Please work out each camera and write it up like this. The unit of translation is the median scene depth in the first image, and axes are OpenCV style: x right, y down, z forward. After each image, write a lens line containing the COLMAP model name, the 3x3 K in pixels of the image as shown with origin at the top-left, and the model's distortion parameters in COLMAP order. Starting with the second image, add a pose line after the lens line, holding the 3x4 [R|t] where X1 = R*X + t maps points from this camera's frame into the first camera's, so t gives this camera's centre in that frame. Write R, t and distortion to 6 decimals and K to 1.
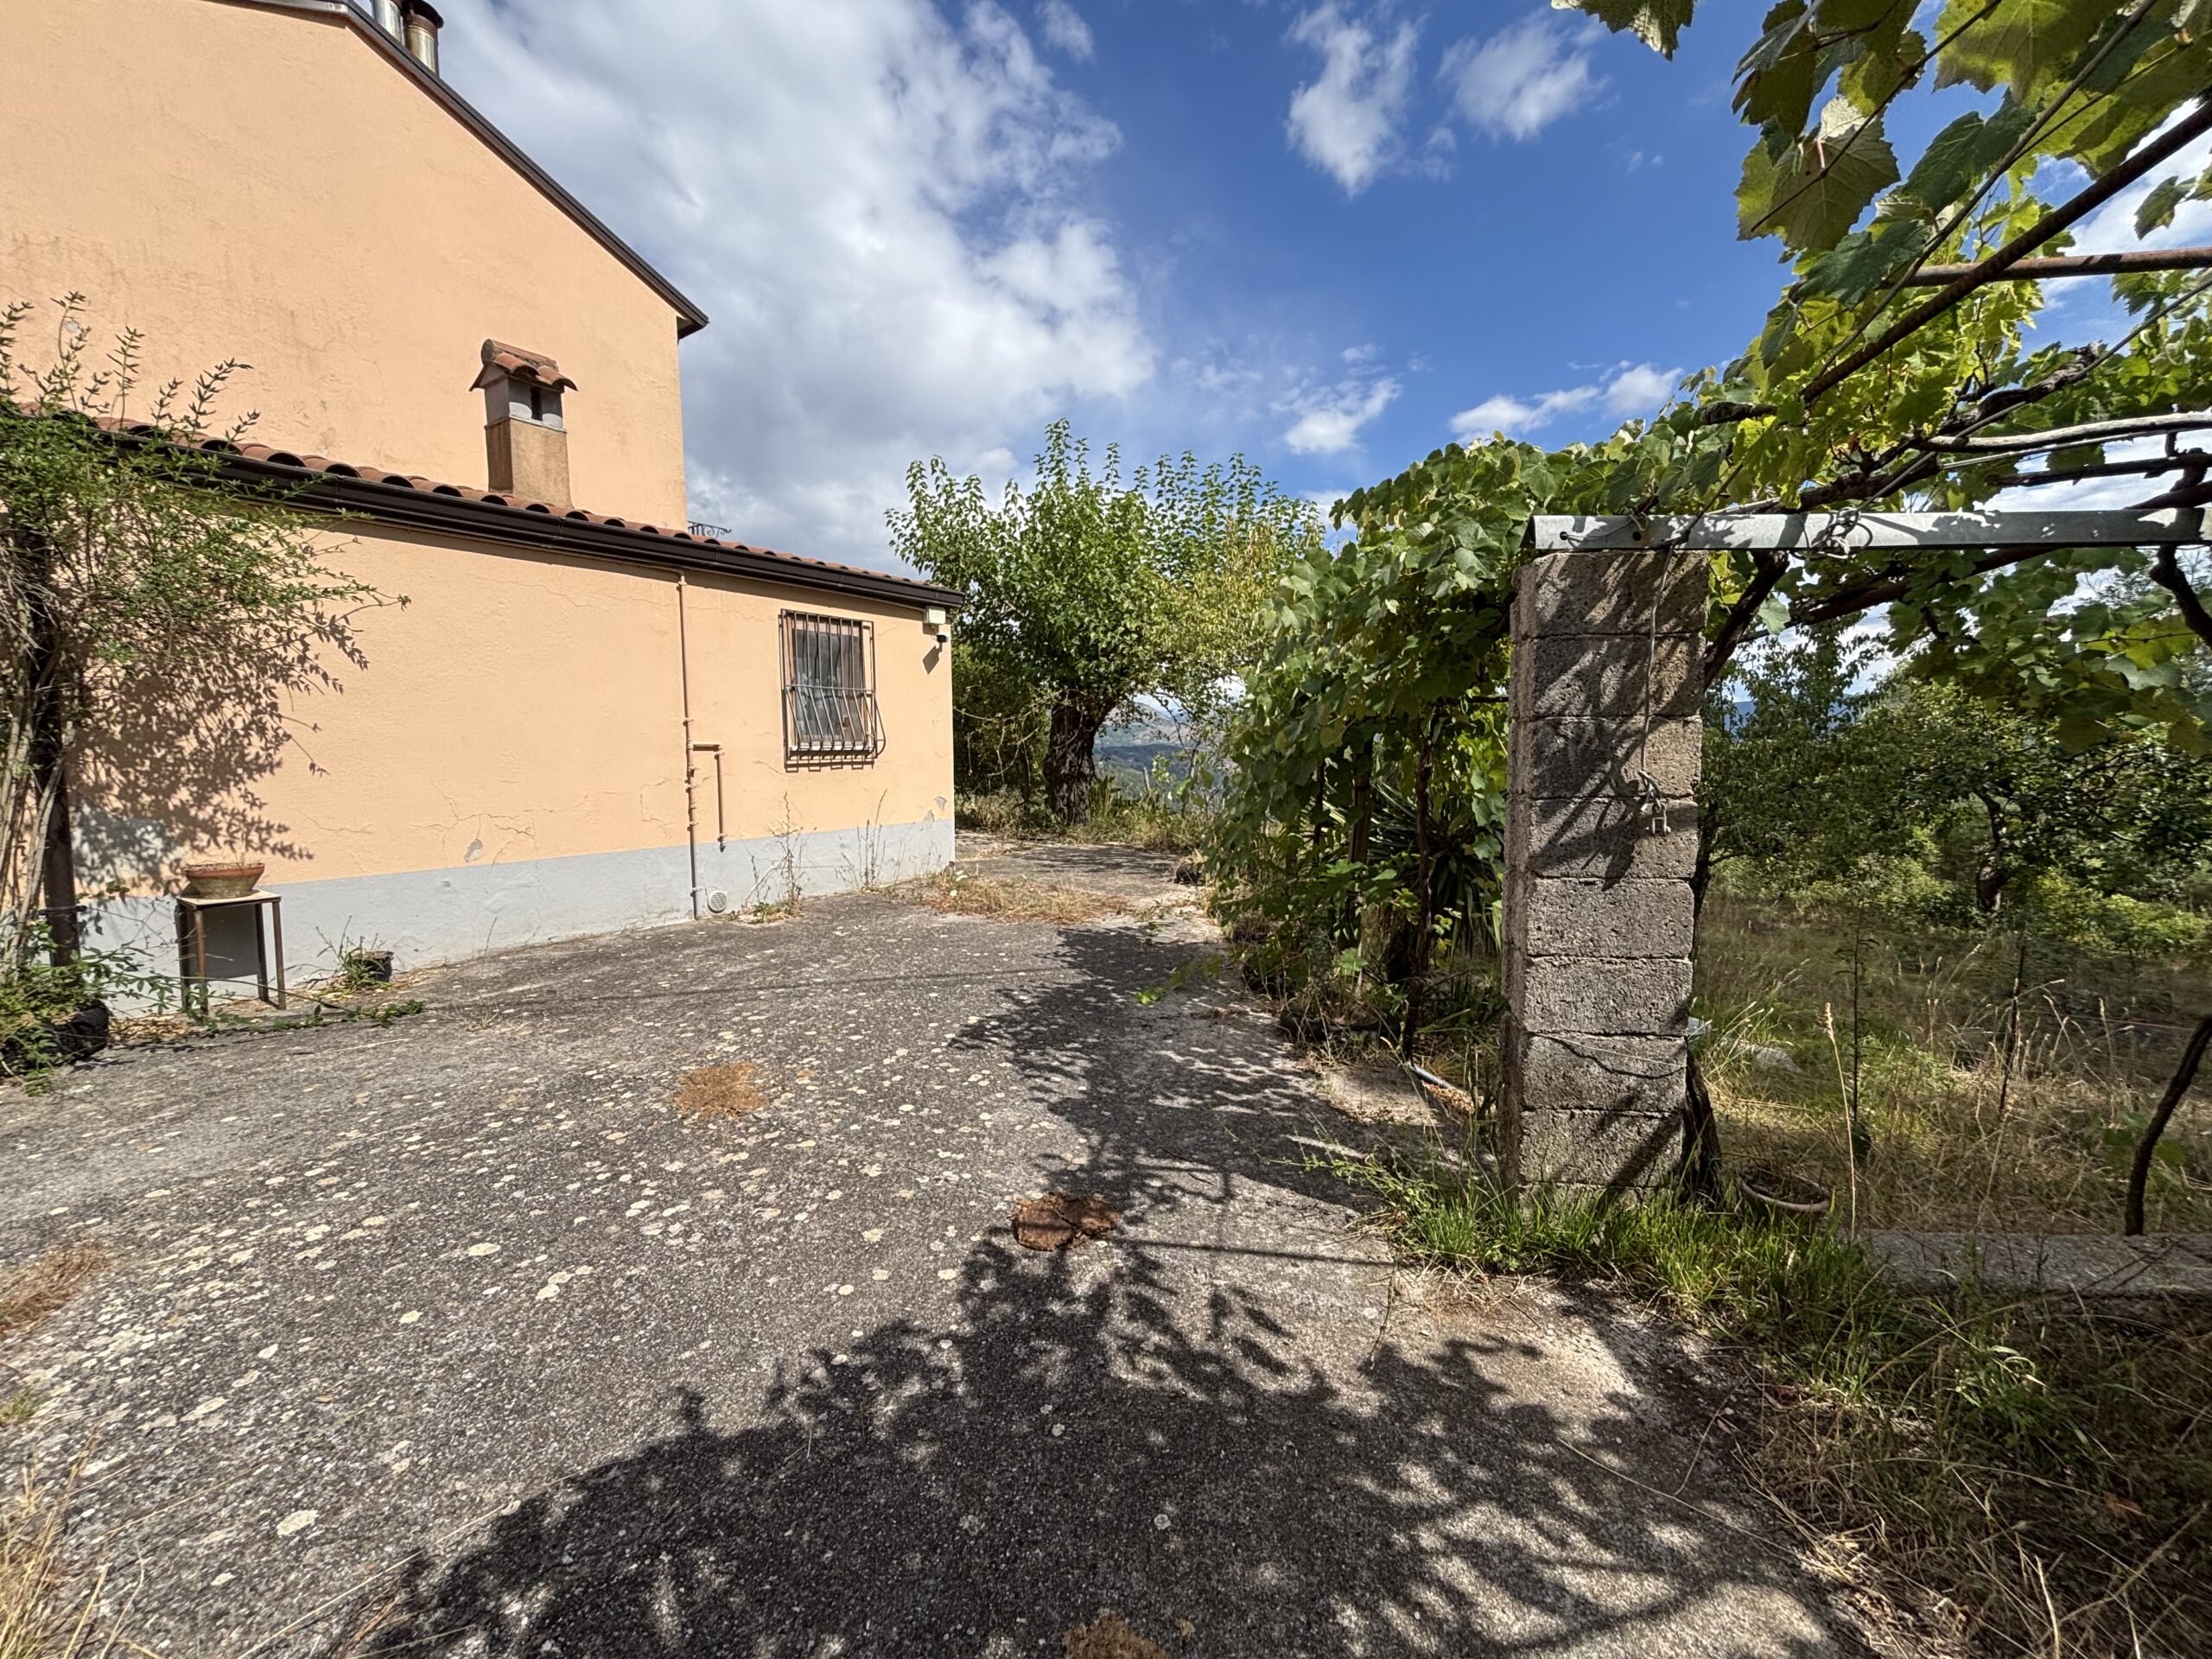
lens RADIAL K [[891.7, 0, 1102.9], [0, 891.7, 819.3], [0, 0, 1]] dist [0.003427, -0.001260]
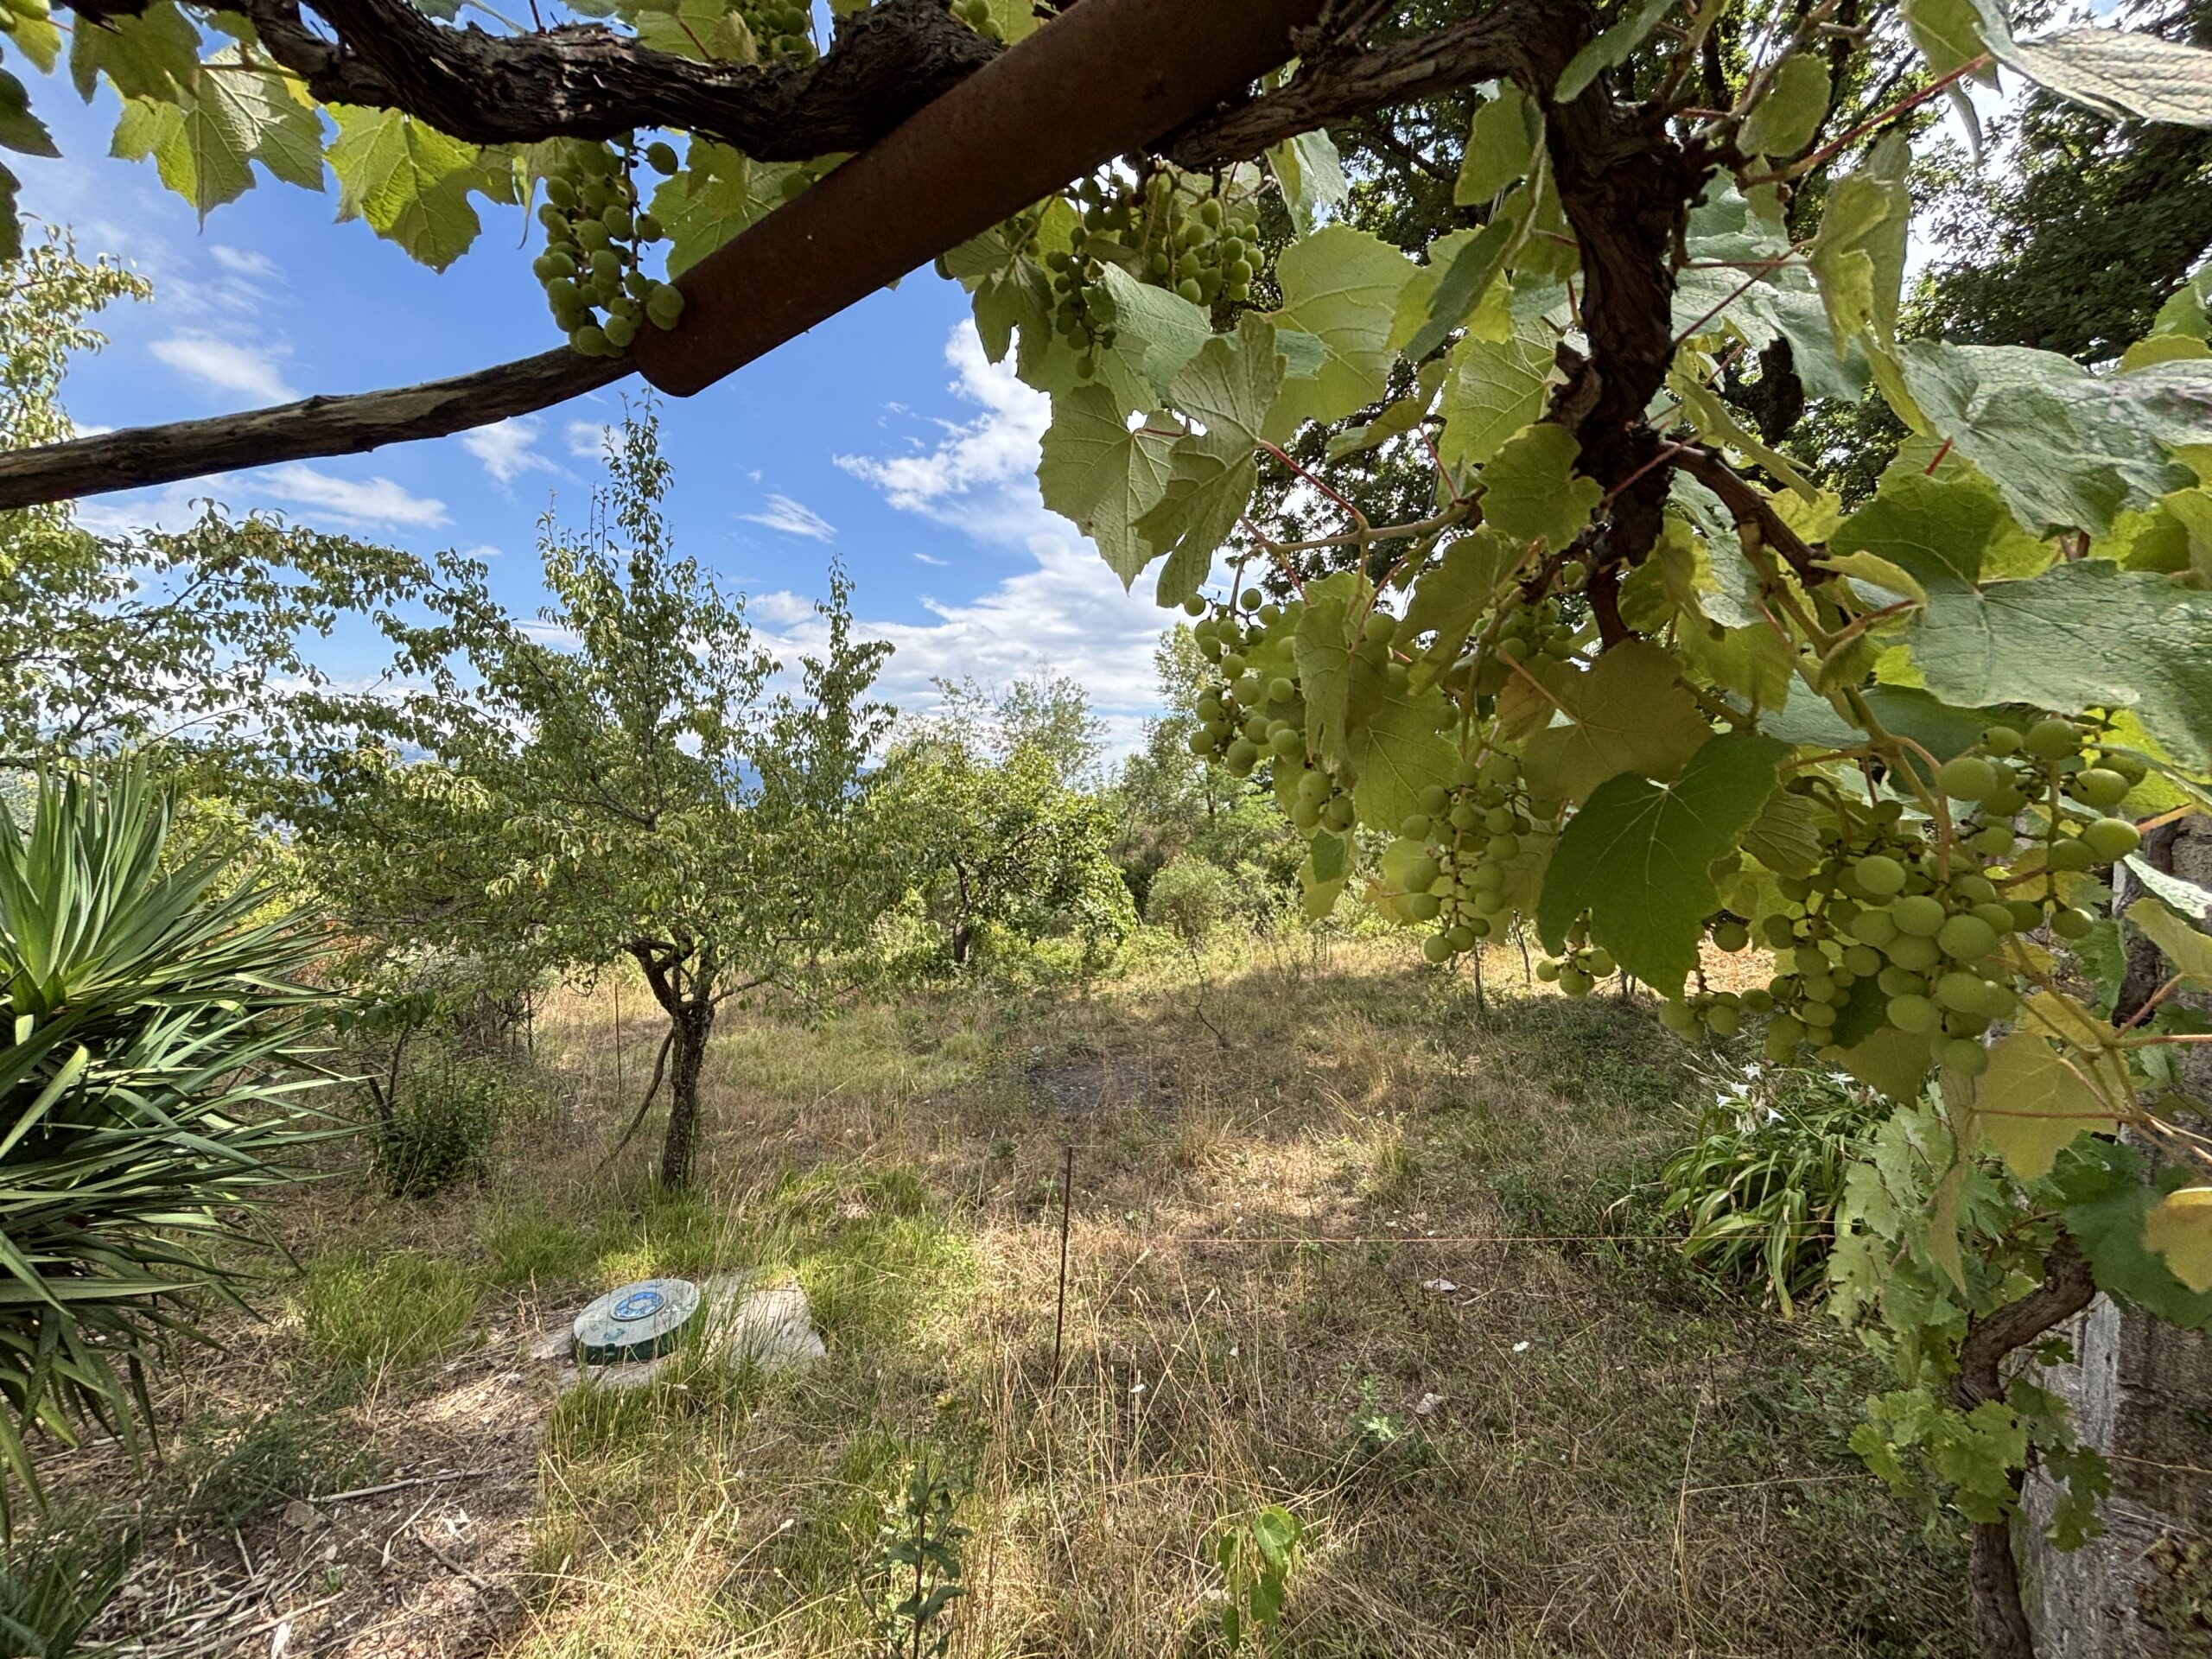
lens RADIAL K [[891.7, 0, 1102.3], [0, 891.7, 824.6], [0, 0, 1]] dist [0.003427, -0.001260]
pose [[0.574285, 0.004118, 0.818645, 0.271043], [0.042651, 0.998479, -0.034943, -0.050168], [-0.817544, 0.054983, 0.573236, 0.327245]]
